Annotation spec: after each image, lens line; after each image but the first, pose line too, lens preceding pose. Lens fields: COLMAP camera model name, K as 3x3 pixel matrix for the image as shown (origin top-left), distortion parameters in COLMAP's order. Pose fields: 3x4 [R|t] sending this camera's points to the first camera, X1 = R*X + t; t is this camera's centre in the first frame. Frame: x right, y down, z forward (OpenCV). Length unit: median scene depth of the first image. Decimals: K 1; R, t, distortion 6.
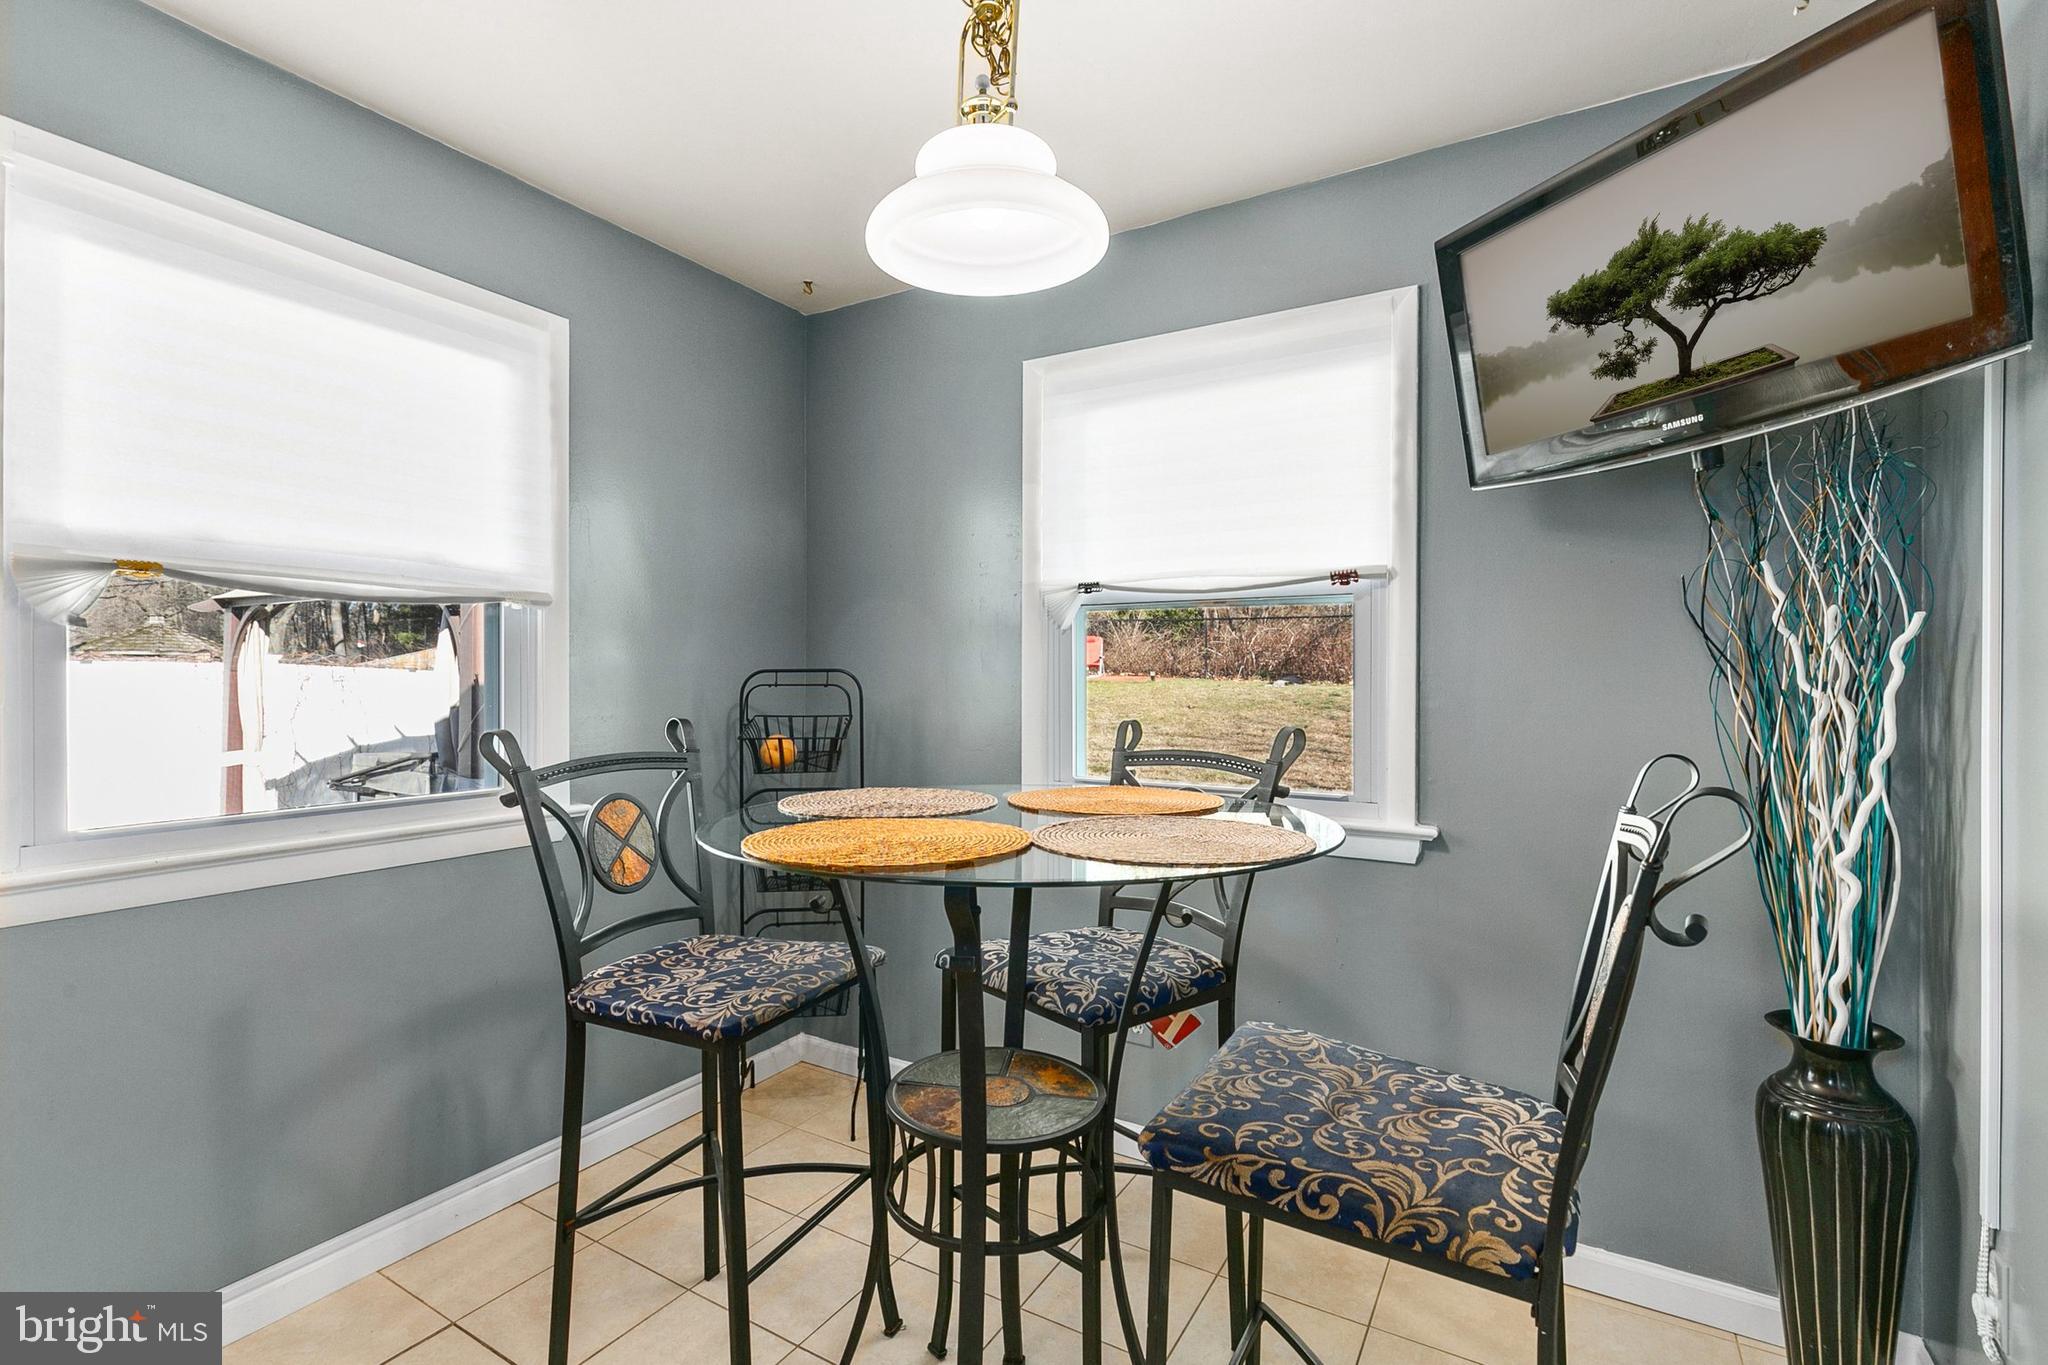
lens RADIAL K [[931.9, 0, 1025.6], [0, 931.9, 684.6], [0, 0, 1]] dist [0.009909, -0.003080]
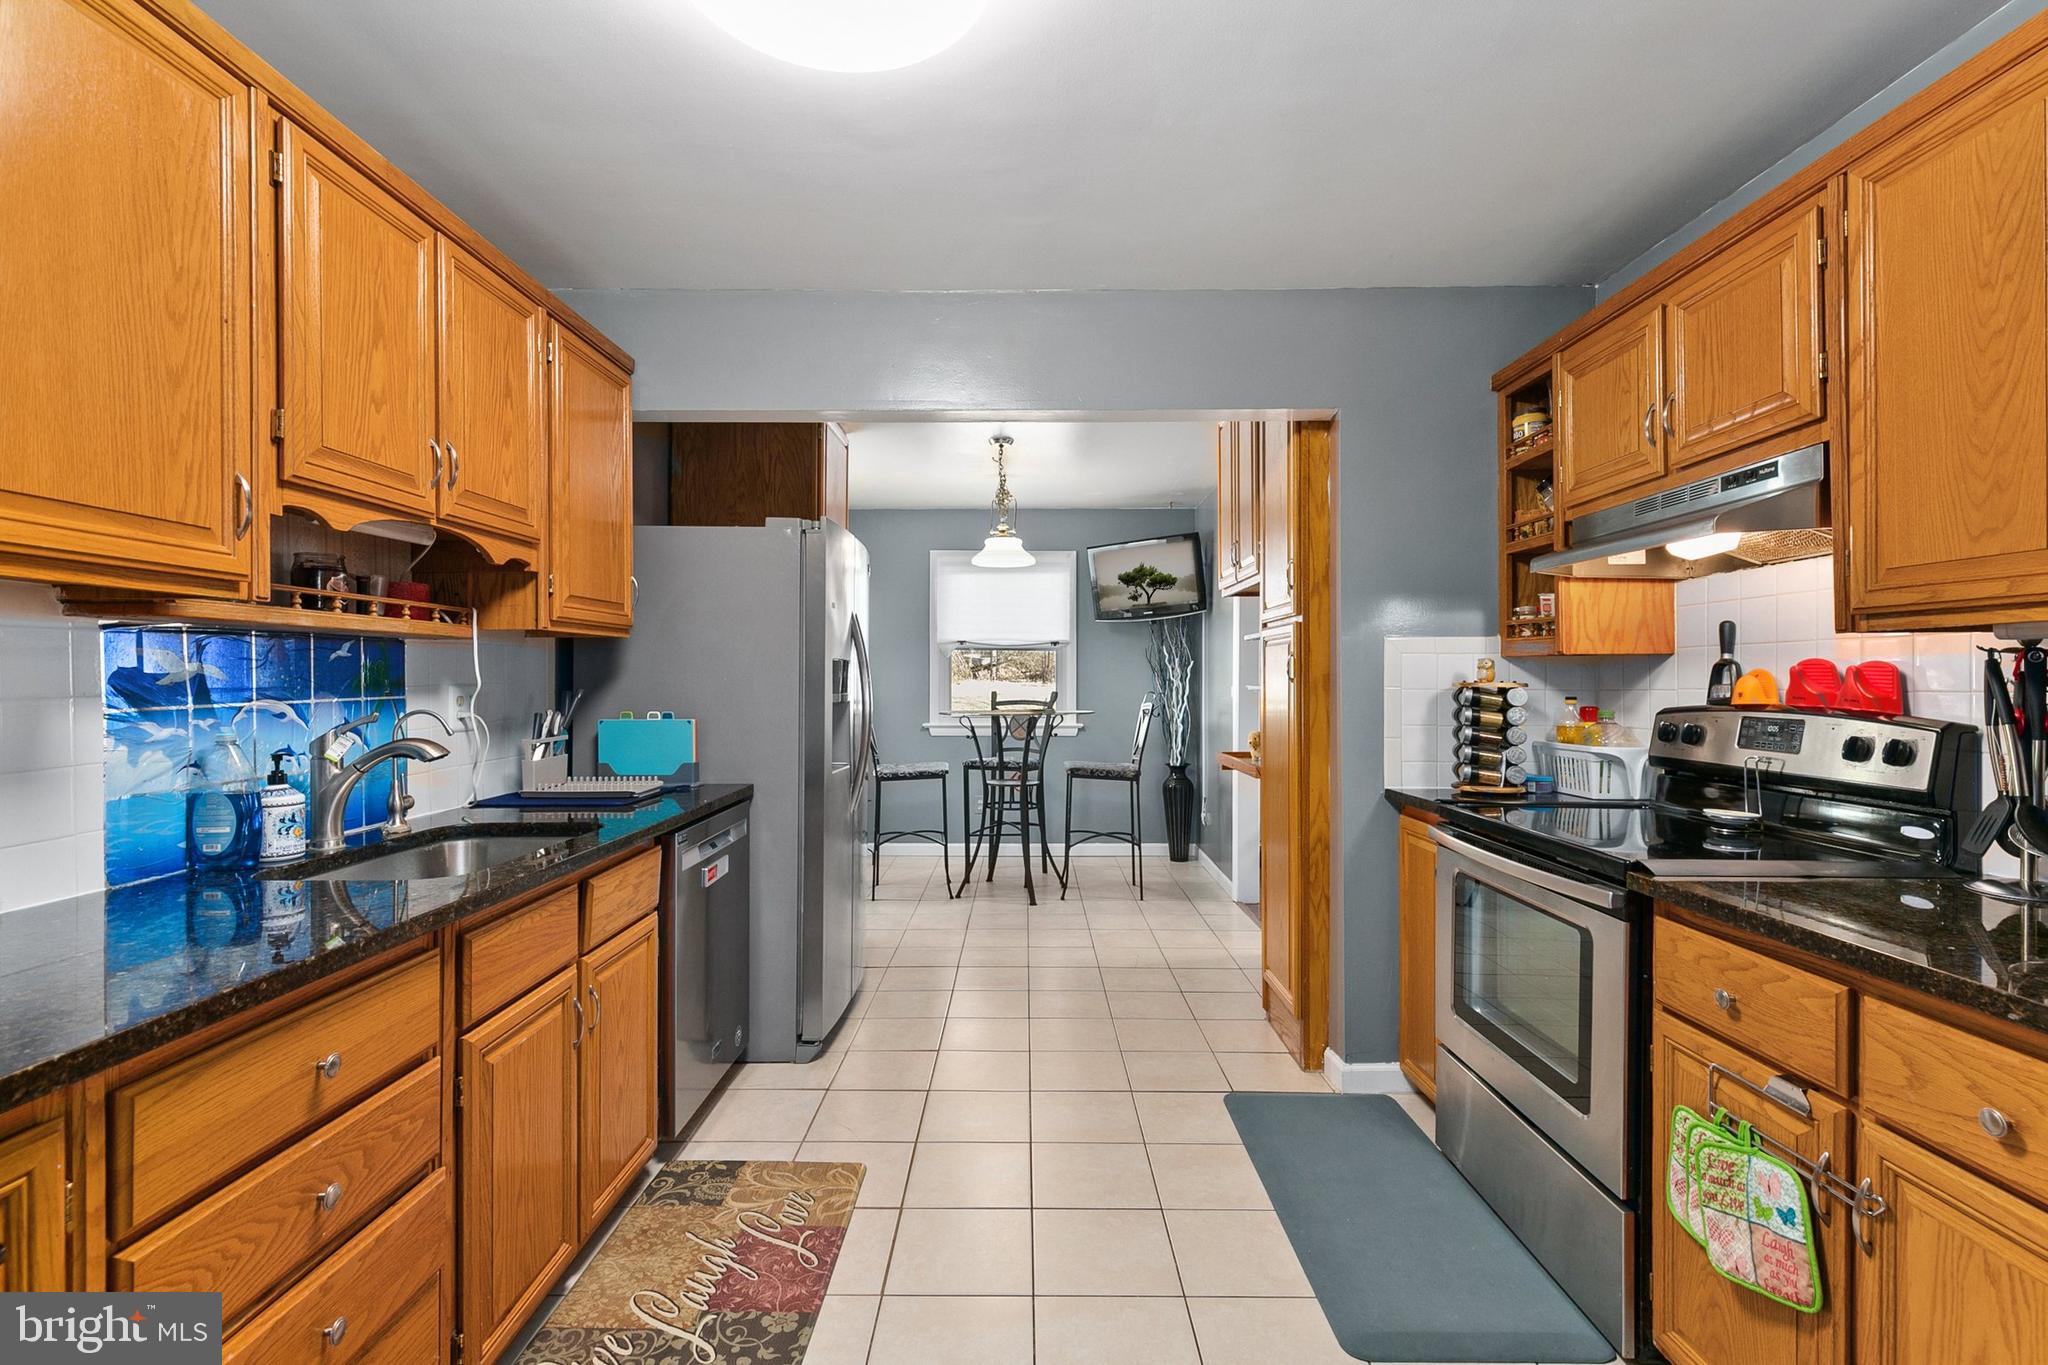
lens RADIAL K [[931.9, 0, 1023.8], [0, 931.9, 680.5], [0, 0, 1]] dist [0.009909, -0.003080]
pose [[0.860728, -0.004187, 0.509048, -1.653635], [0.003555, 0.999991, 0.002215, -0.000117], [-0.509053, -0.000097, 0.860735, -2.001071]]
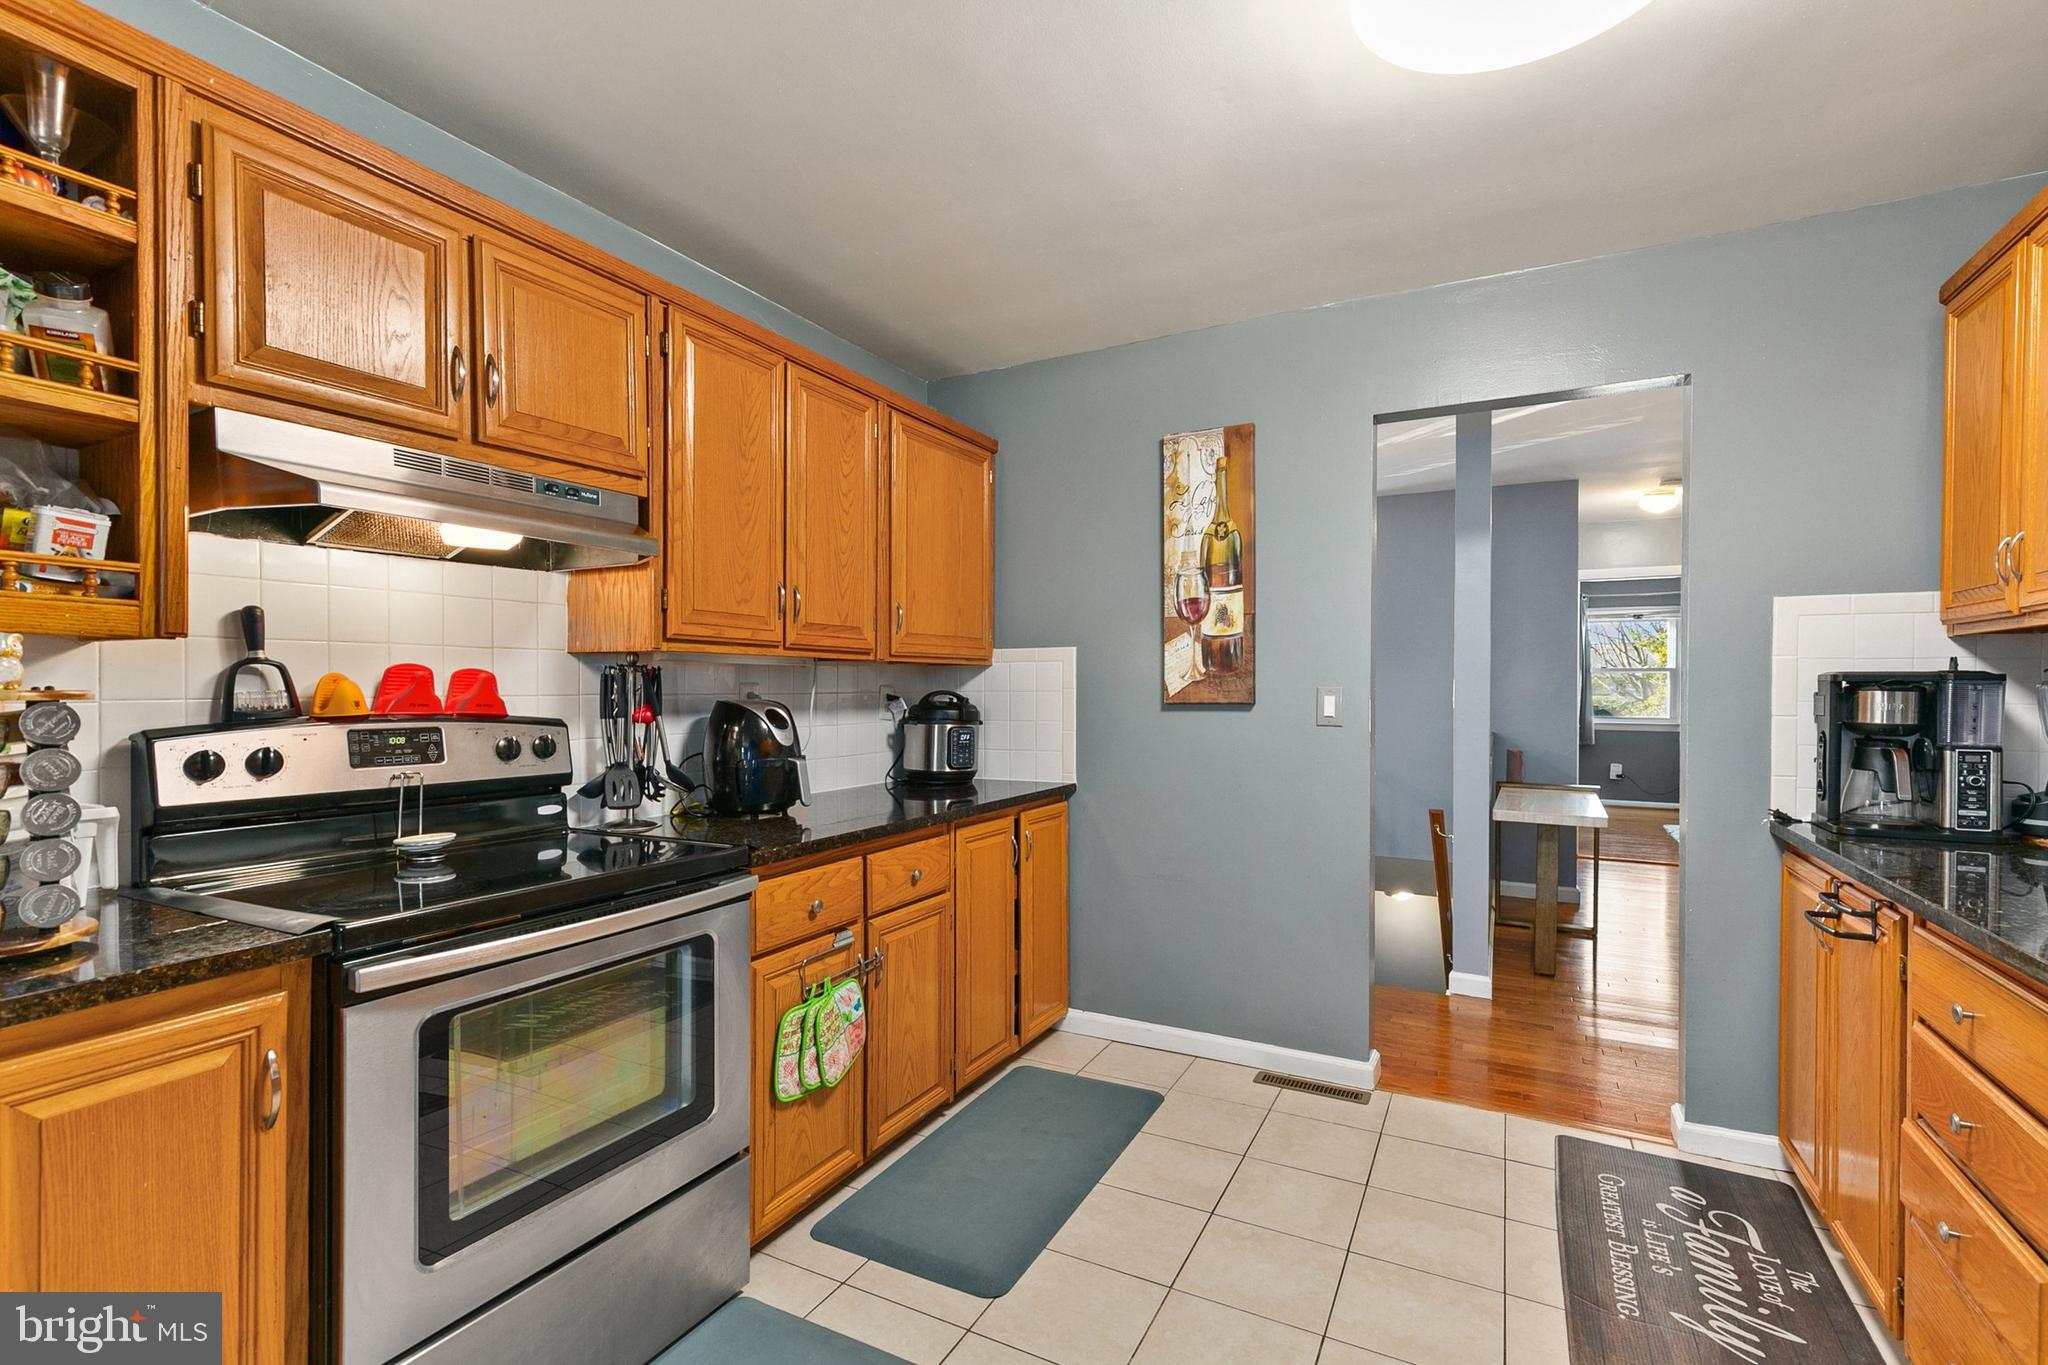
lens RADIAL K [[931.9, 0, 1014.9], [0, 931.9, 695.7], [0, 0, 1]] dist [0.009909, -0.003080]
pose [[-0.998966, -0.004251, -0.045269, -0.842479], [-0.004634, 0.999954, 0.008352, 0.004106], [0.045232, 0.008553, -0.998940, -0.281900]]
